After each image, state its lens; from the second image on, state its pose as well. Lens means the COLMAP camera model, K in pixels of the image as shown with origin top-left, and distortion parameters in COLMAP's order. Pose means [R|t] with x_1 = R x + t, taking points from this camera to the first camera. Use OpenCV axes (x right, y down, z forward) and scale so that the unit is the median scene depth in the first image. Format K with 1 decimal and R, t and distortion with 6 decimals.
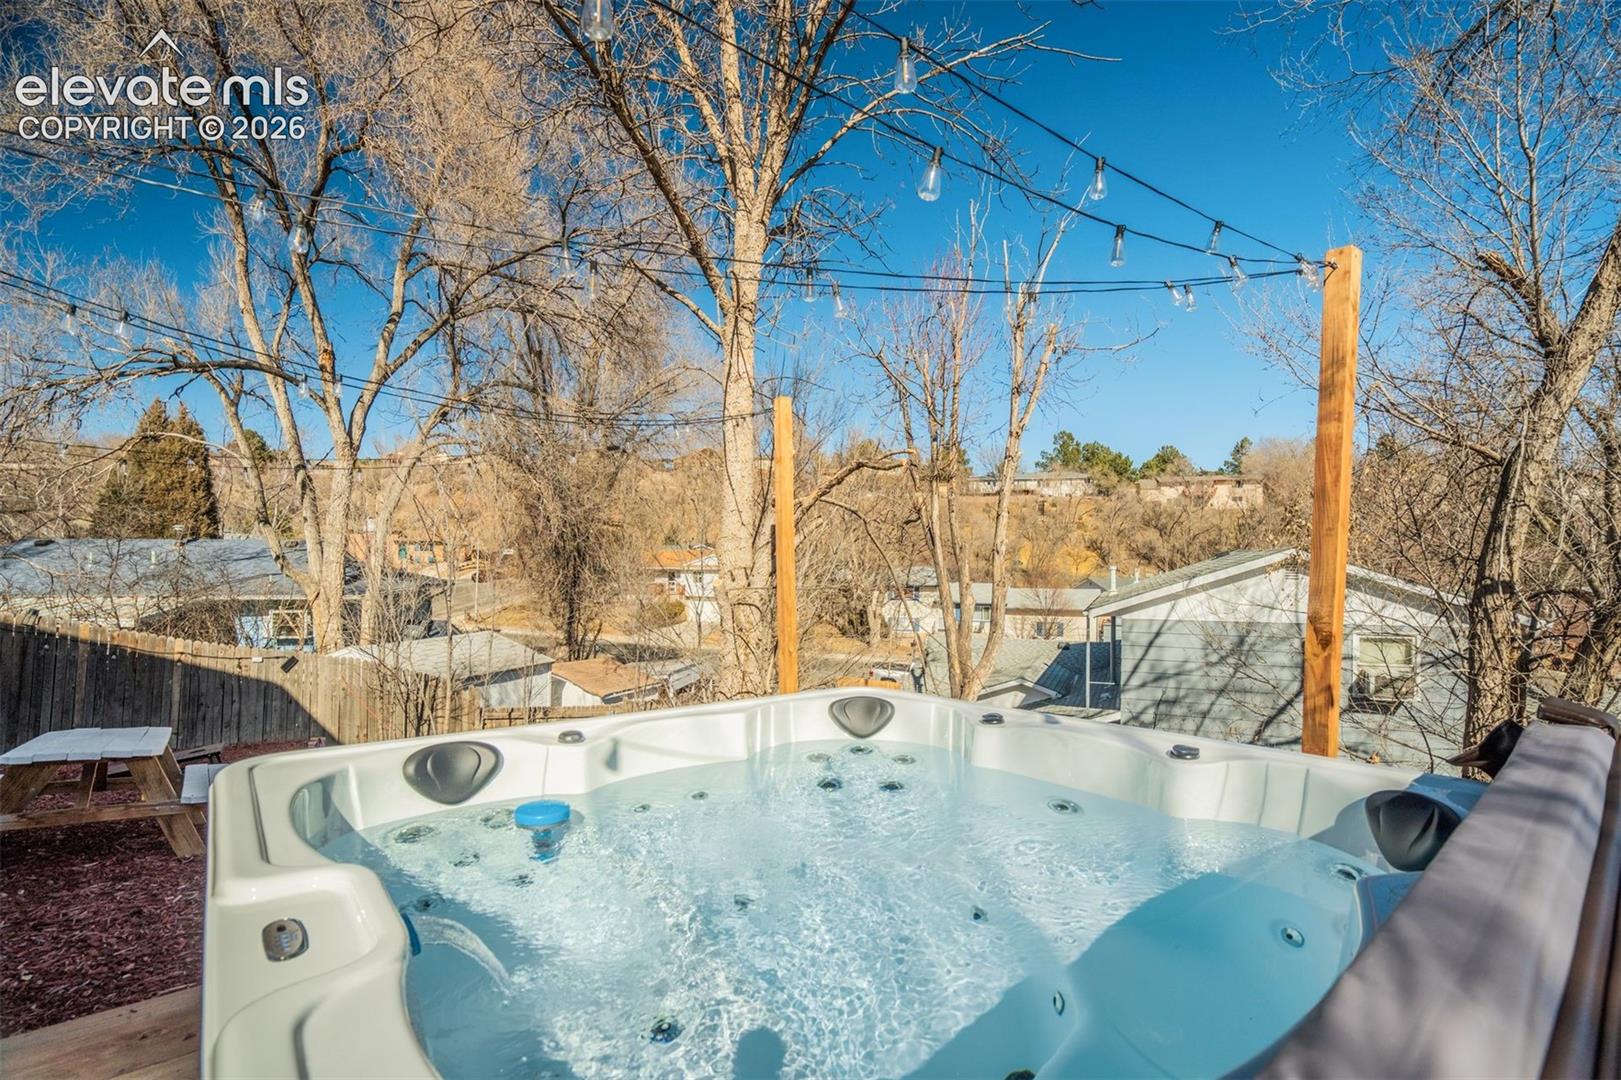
lens RADIAL K [[753.5, 0, 817.5], [0, 753.5, 544.0], [0, 0, 1]] dist [-0.041481, 0.011448]
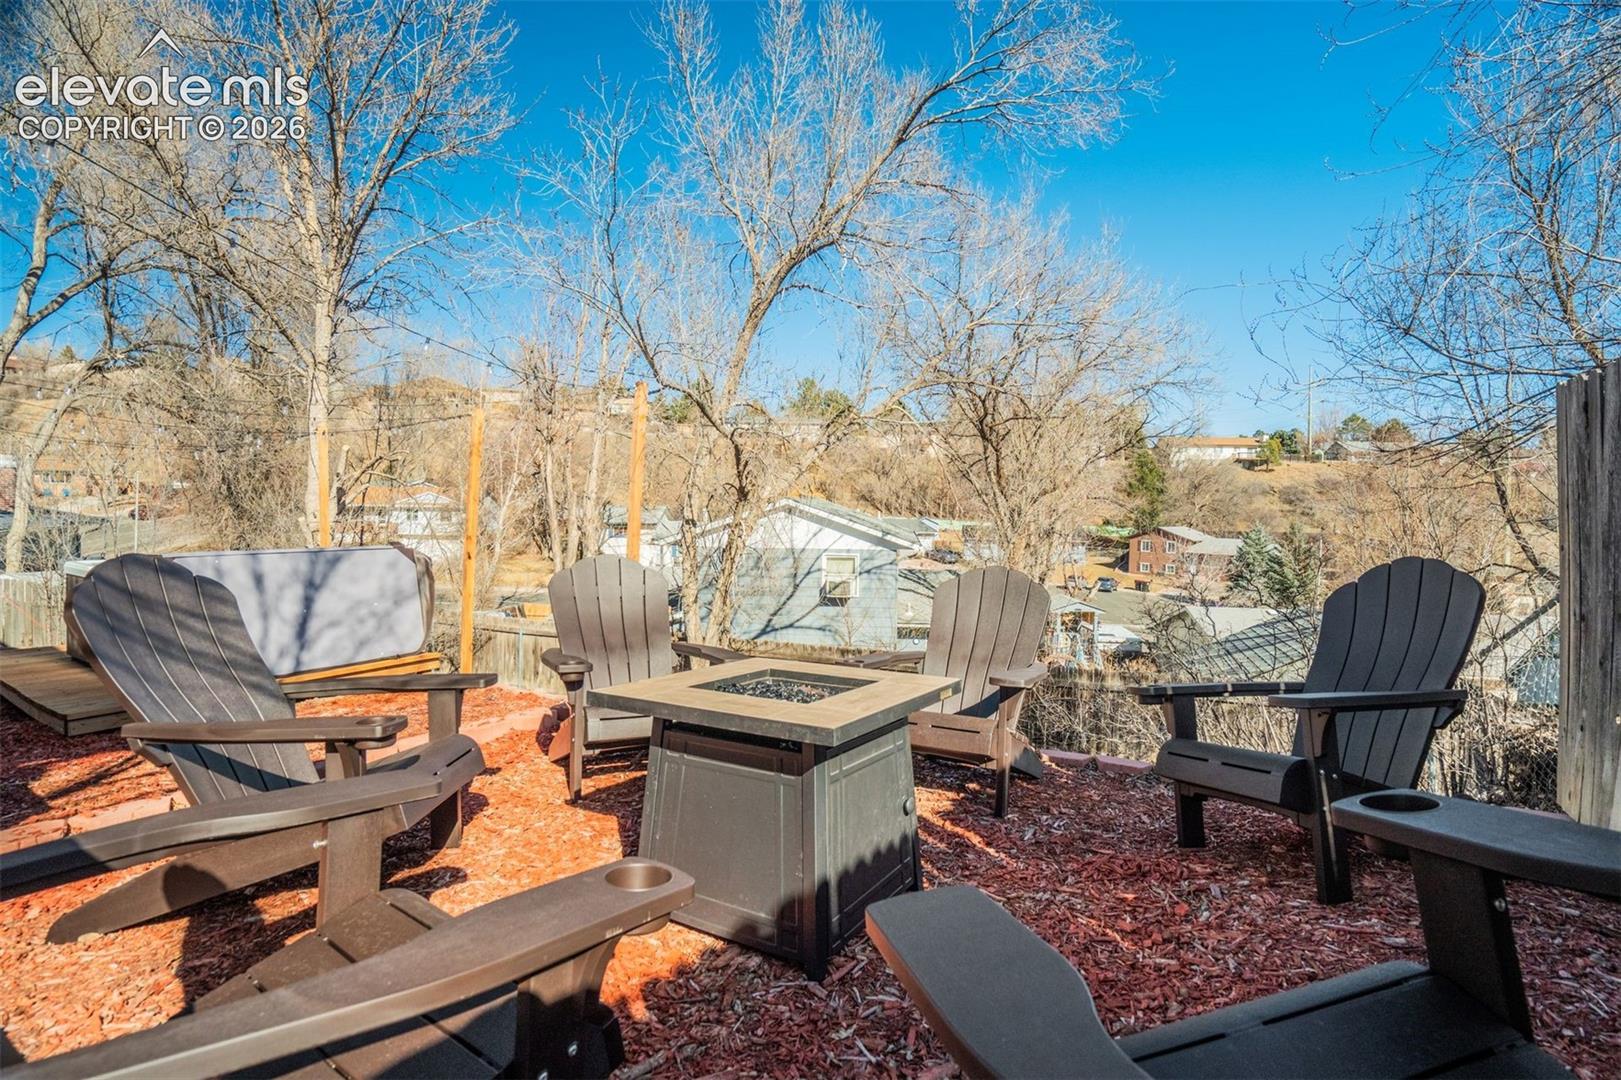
lens RADIAL K [[753.5, 0, 817.5], [0, 753.5, 544.0], [0, 0, 1]] dist [-0.041481, 0.011448]
pose [[0.948804, -0.004082, 0.315839, 0.167887], [-0.021214, 0.996835, 0.076611, -0.017130], [-0.315152, -0.079389, 0.945715, -0.383513]]
